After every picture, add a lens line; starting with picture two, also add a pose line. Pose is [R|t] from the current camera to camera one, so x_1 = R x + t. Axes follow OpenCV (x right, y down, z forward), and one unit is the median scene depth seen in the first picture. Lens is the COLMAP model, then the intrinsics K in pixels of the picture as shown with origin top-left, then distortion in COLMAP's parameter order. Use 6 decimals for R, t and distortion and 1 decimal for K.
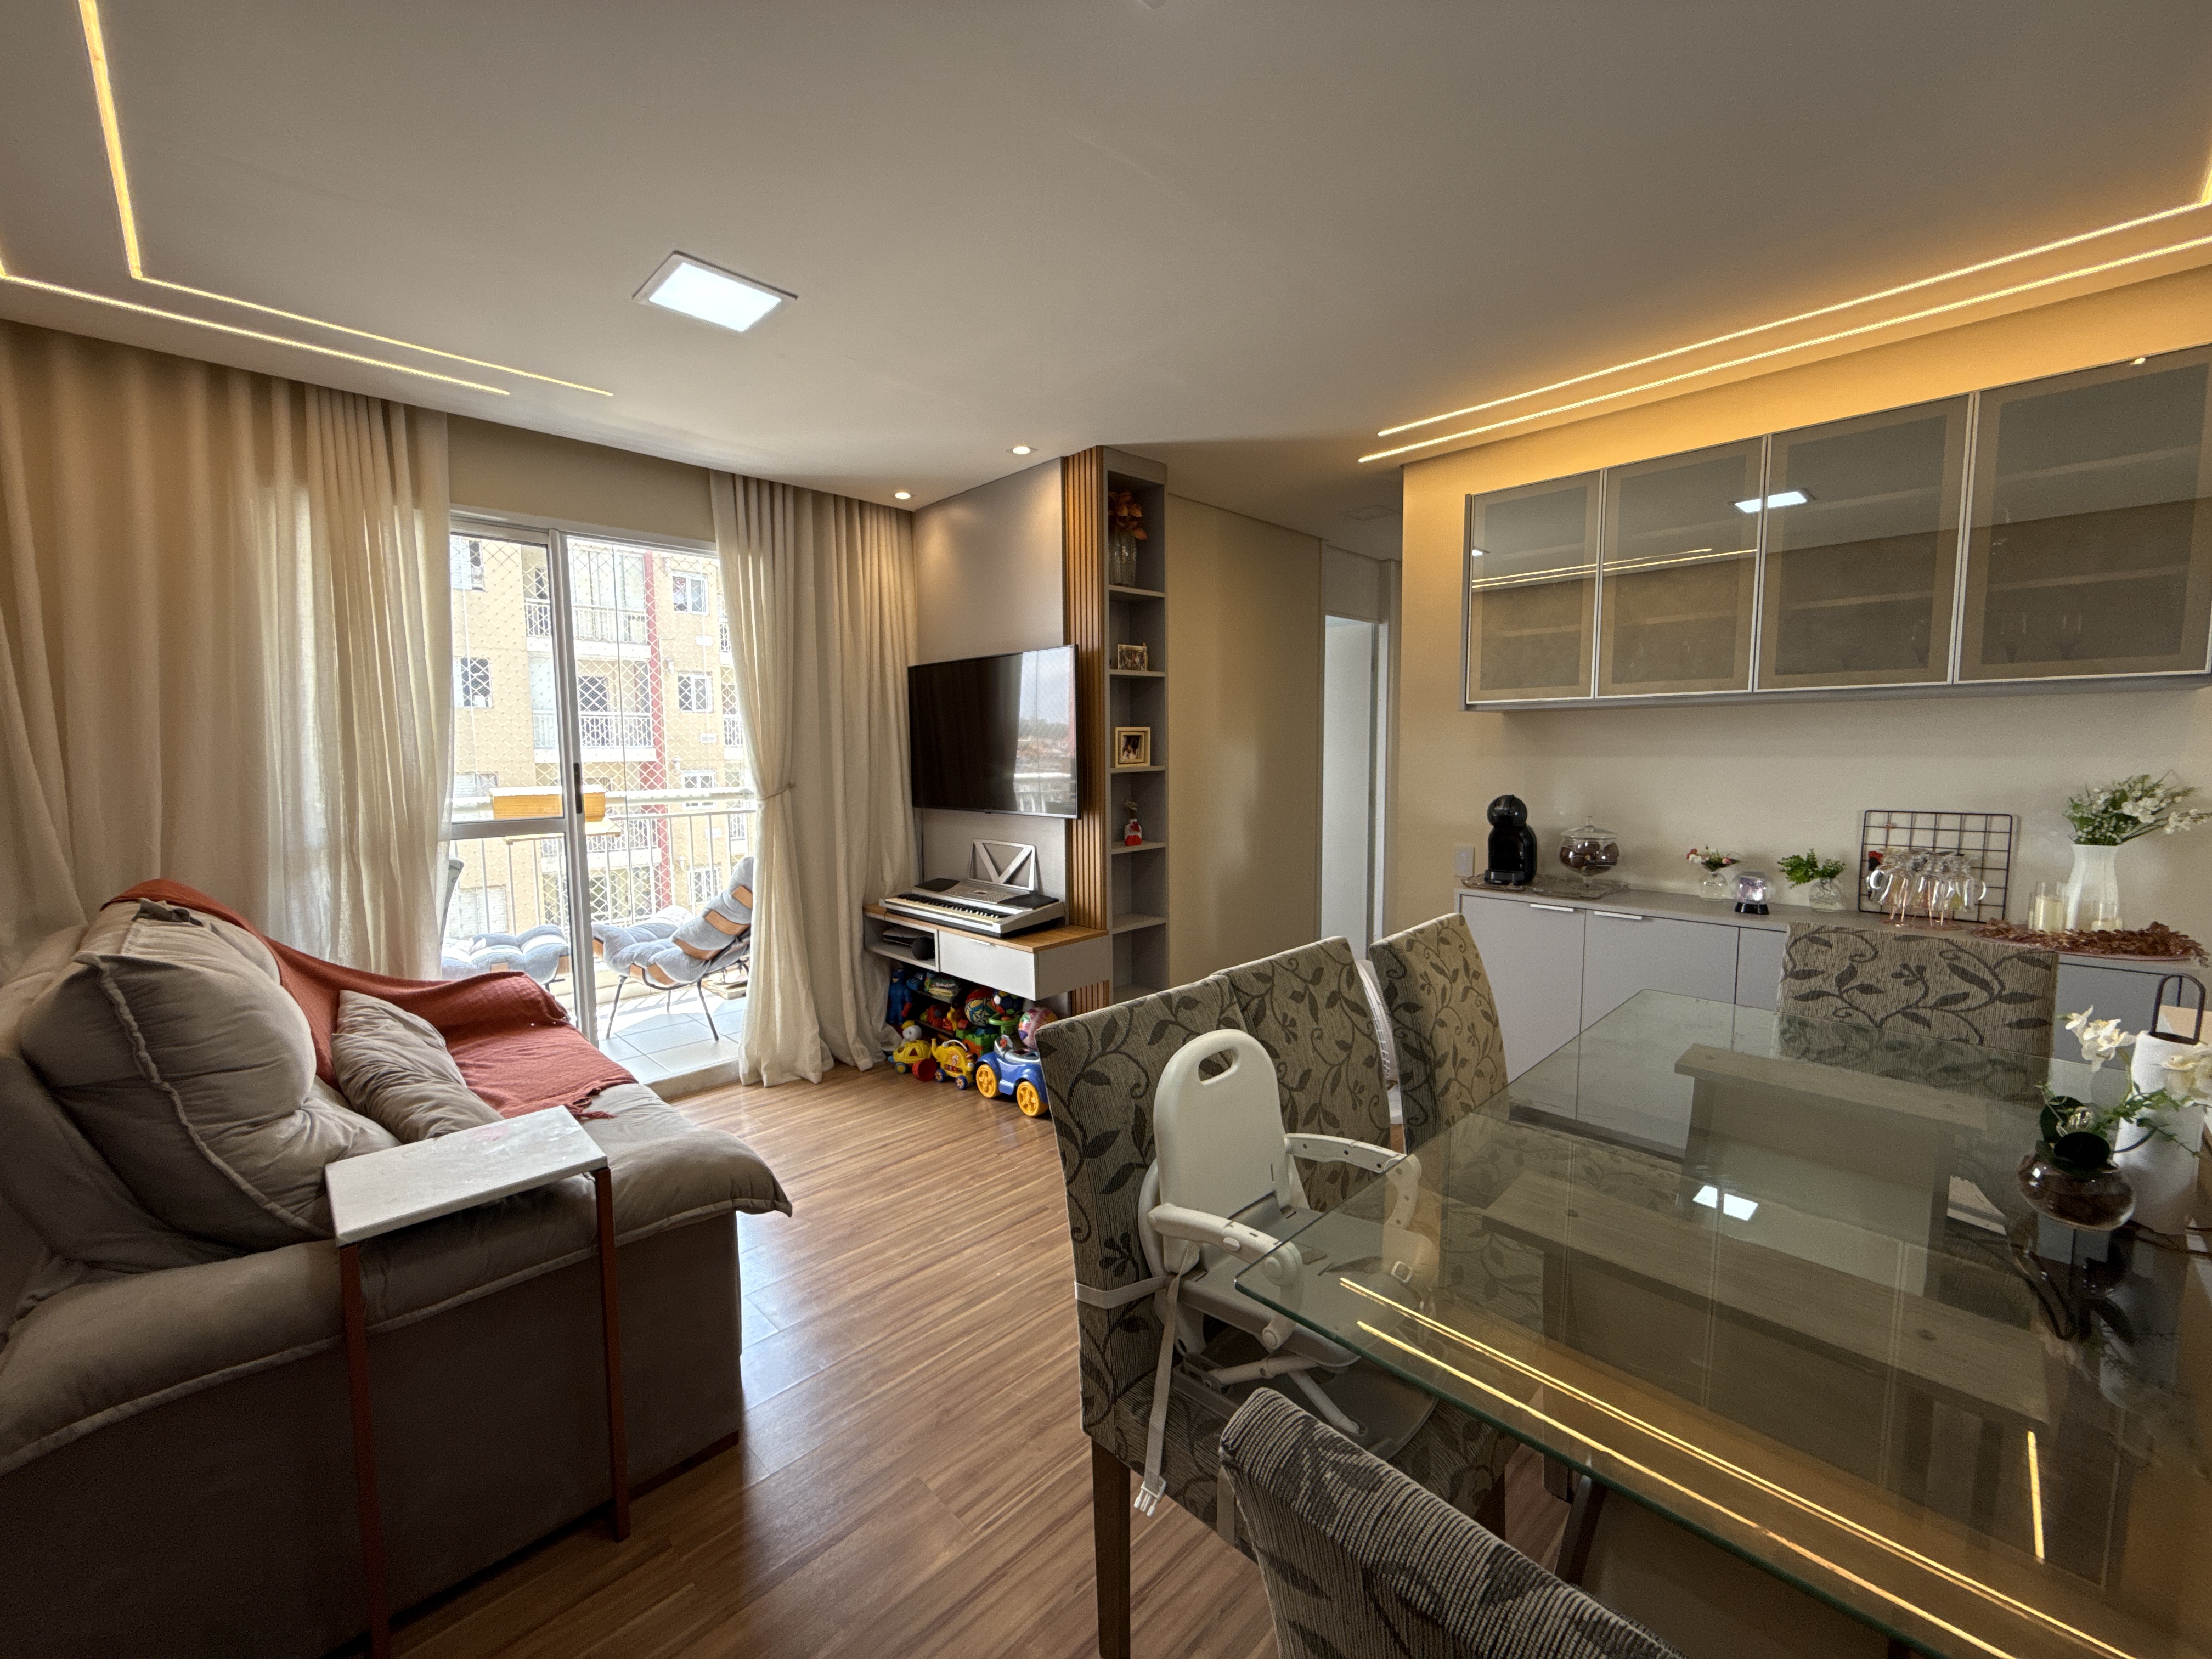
lens RADIAL K [[885.8, 0, 1113.1], [0, 885.8, 821.9], [0, 0, 1]] dist [0.001037, -0.000123]
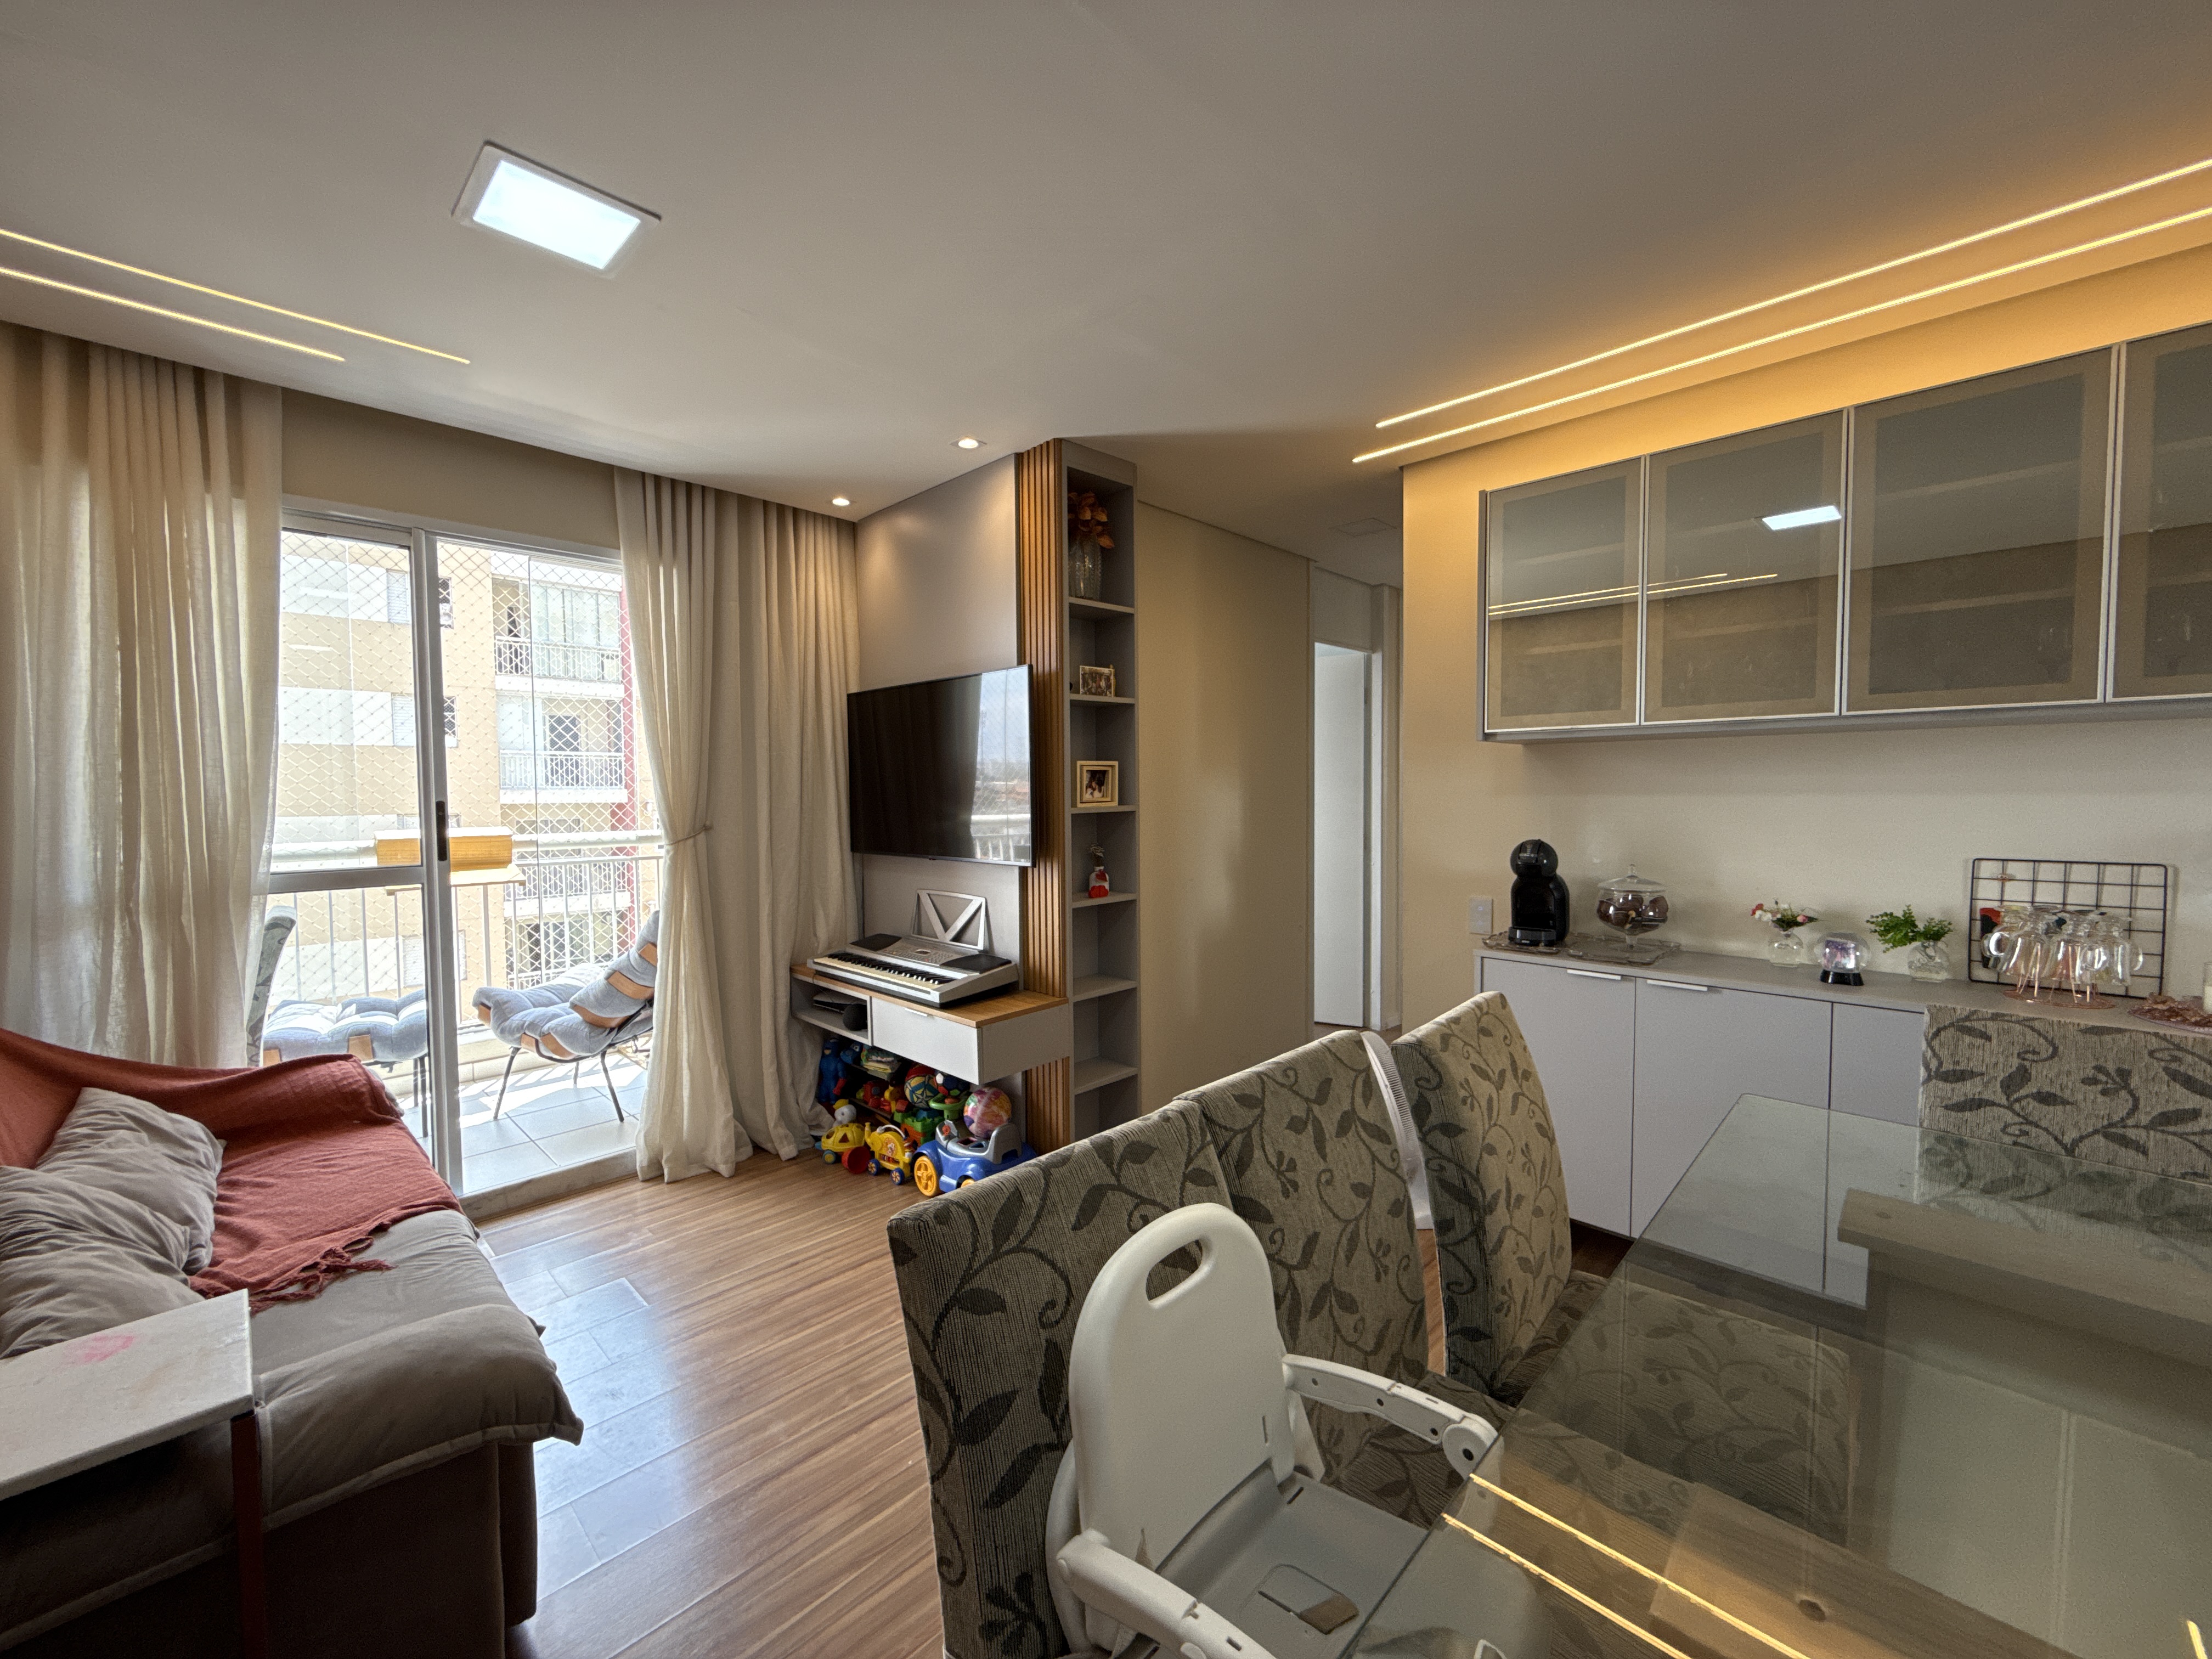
lens RADIAL K [[885.8, 0, 1111.9], [0, 885.8, 817.4], [0, 0, 1]] dist [0.001037, -0.000123]
pose [[0.999898, 0.000386, 0.014298, 0.029480], [0.000361, 0.998639, -0.052149, -0.007880], [-0.014299, 0.052149, 0.998537, 0.168355]]
